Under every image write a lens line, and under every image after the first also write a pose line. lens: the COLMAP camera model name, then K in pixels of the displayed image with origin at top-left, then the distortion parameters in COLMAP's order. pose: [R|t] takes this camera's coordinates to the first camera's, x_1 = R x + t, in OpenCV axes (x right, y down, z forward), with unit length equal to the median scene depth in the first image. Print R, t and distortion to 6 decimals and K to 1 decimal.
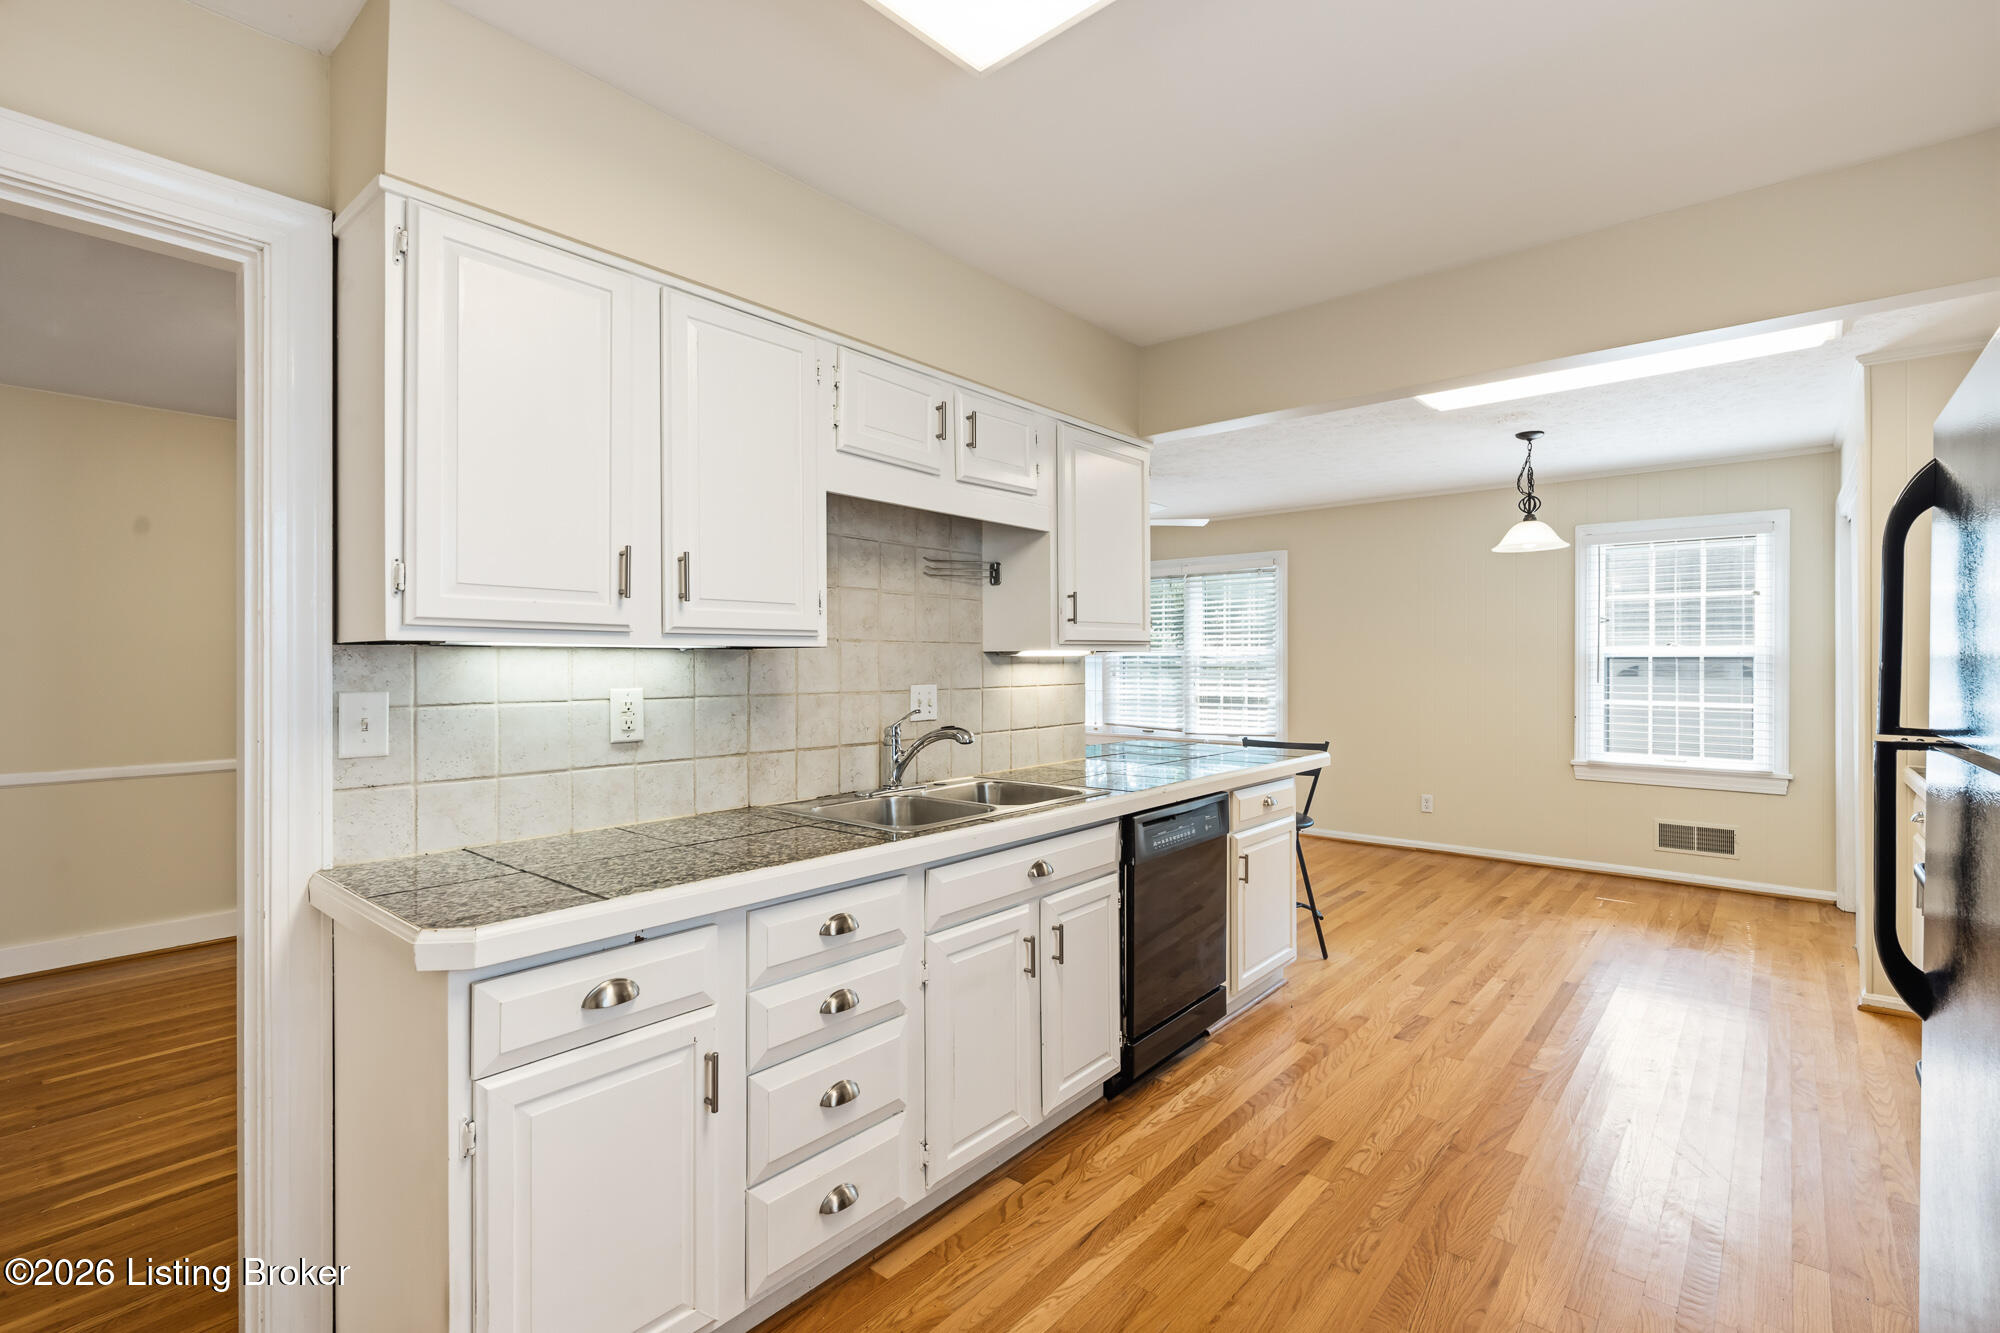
lens RADIAL K [[910.2, 0, 998.5], [0, 910.2, 671.8], [0, 0, 1]] dist [-0.000207, -0.000244]
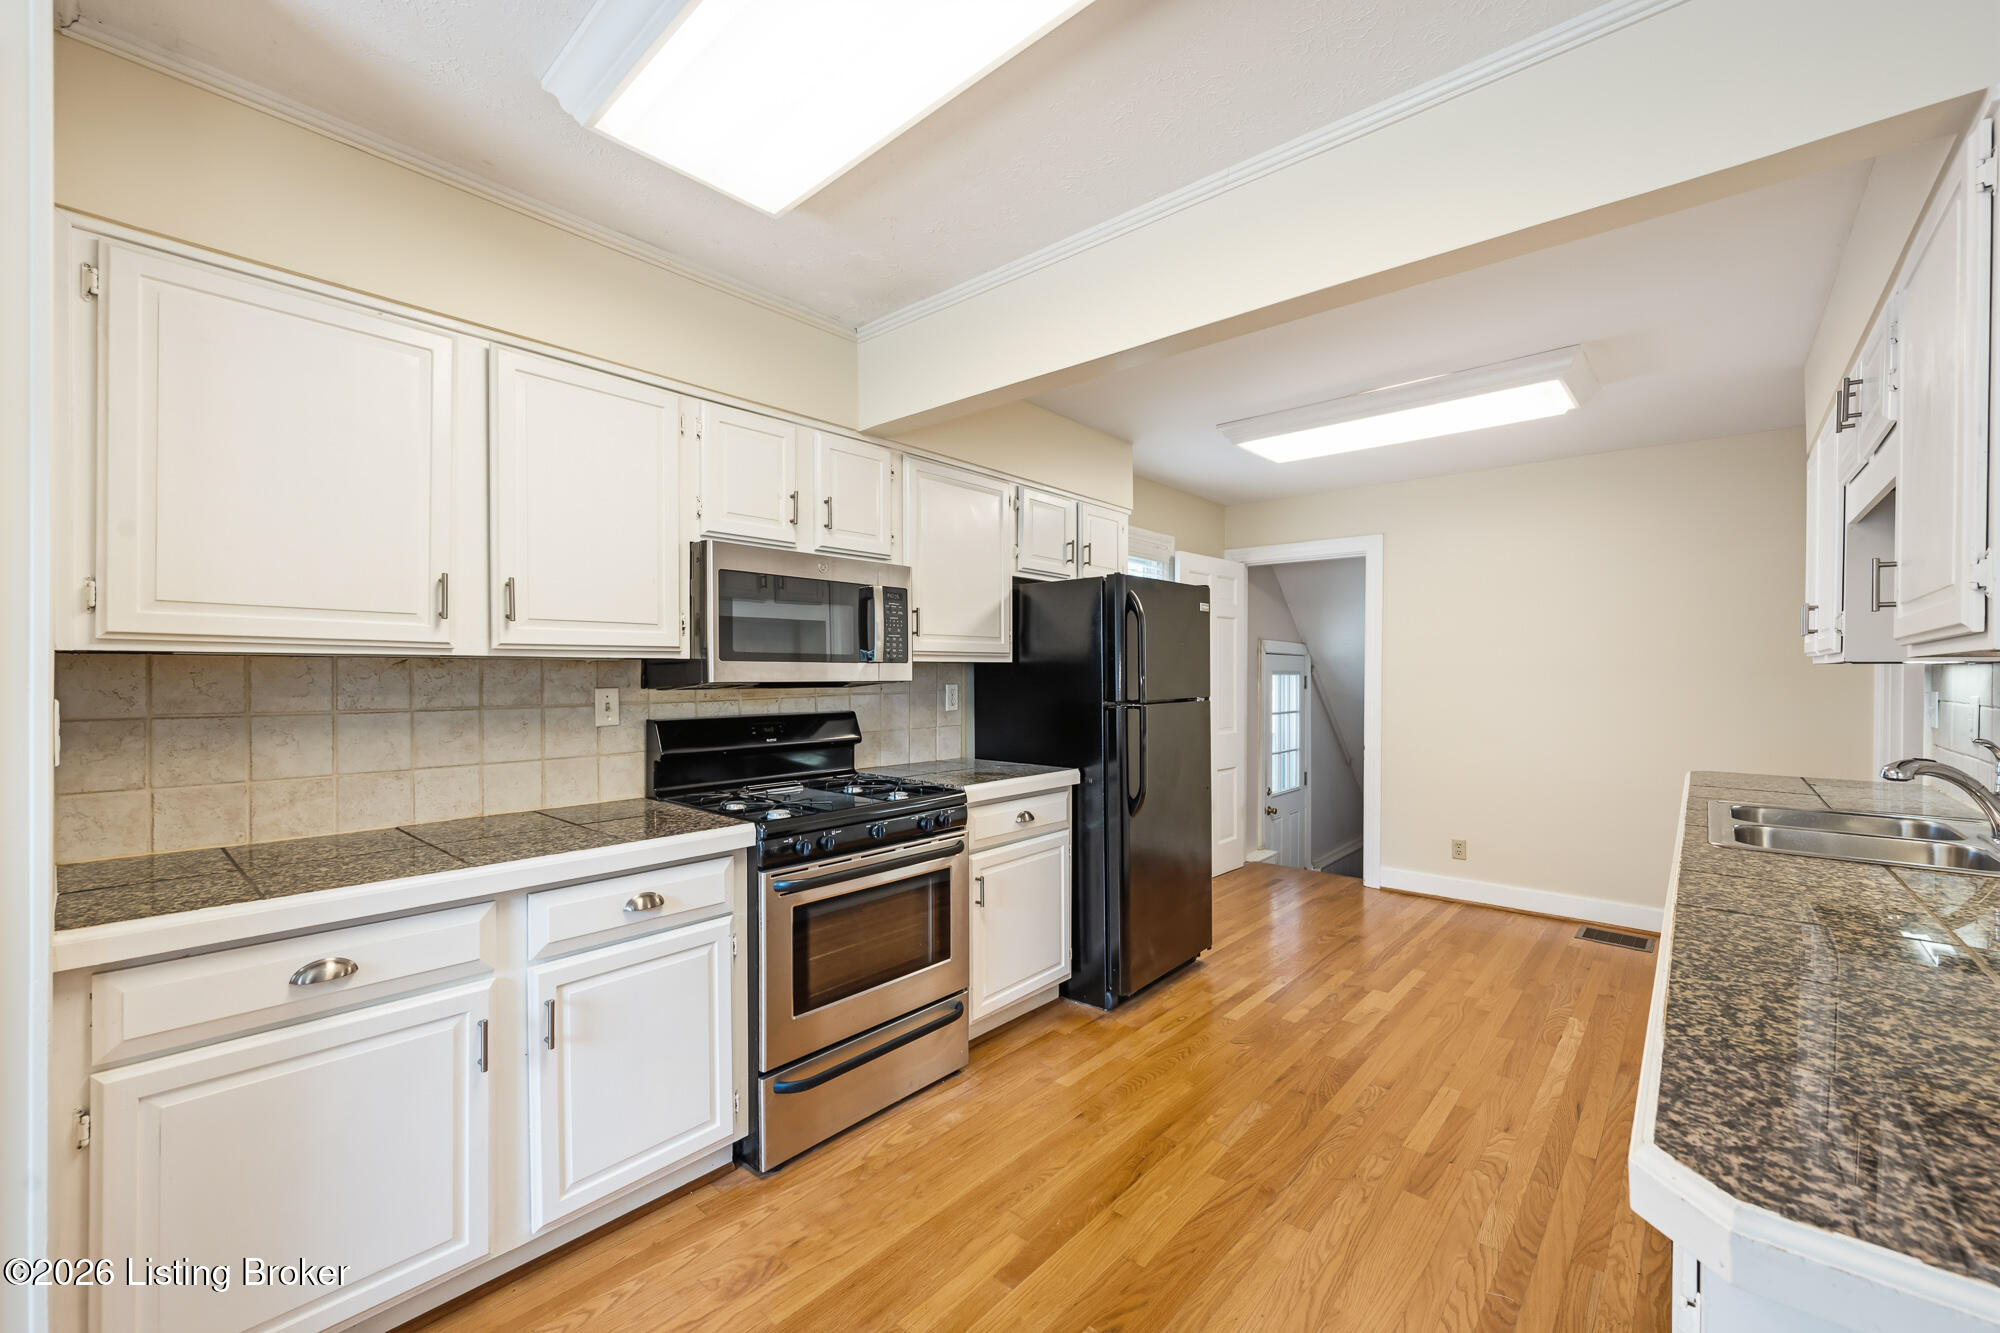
lens RADIAL K [[799.0, 0, 1000.3], [0, 799.0, 678.8], [0, 0, 1]] dist [-0.003526, 0.000315]
pose [[-0.999885, -0.001811, 0.015065, 0.657890], [-0.001500, 0.999786, 0.020617, -0.018628], [-0.015099, 0.020592, -0.999674, 1.541779]]
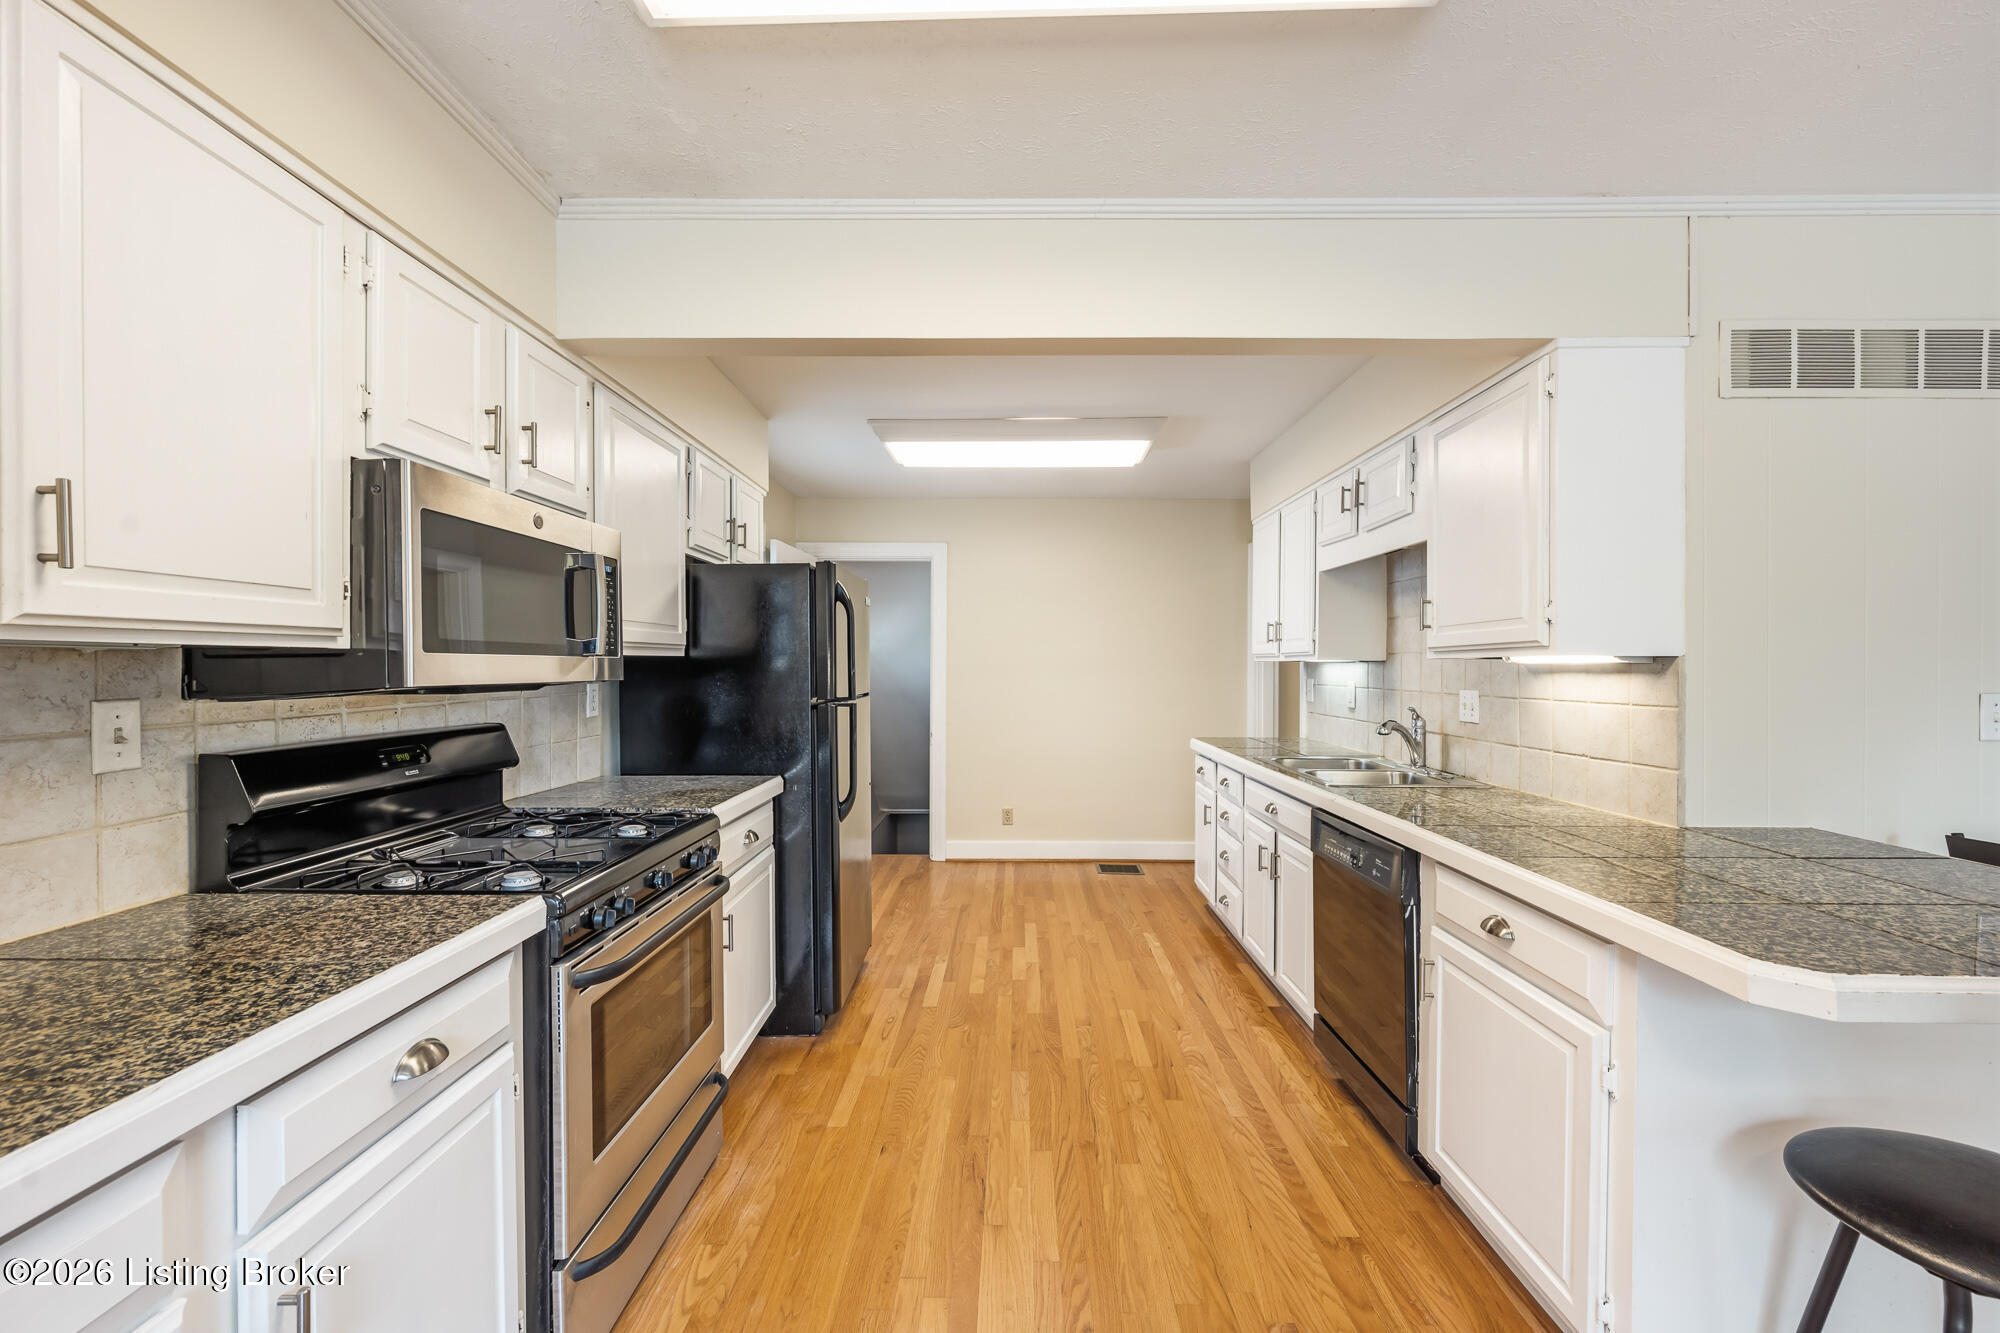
lens RADIAL K [[799.0, 0, 1001.1], [0, 799.0, 670.3], [0, 0, 1]] dist [-0.003526, 0.000315]
pose [[-0.769530, 0.002325, -0.638606, 0.979580], [-0.009082, 0.999852, 0.014584, -0.019129], [0.638546, 0.017022, -0.769396, 1.376816]]
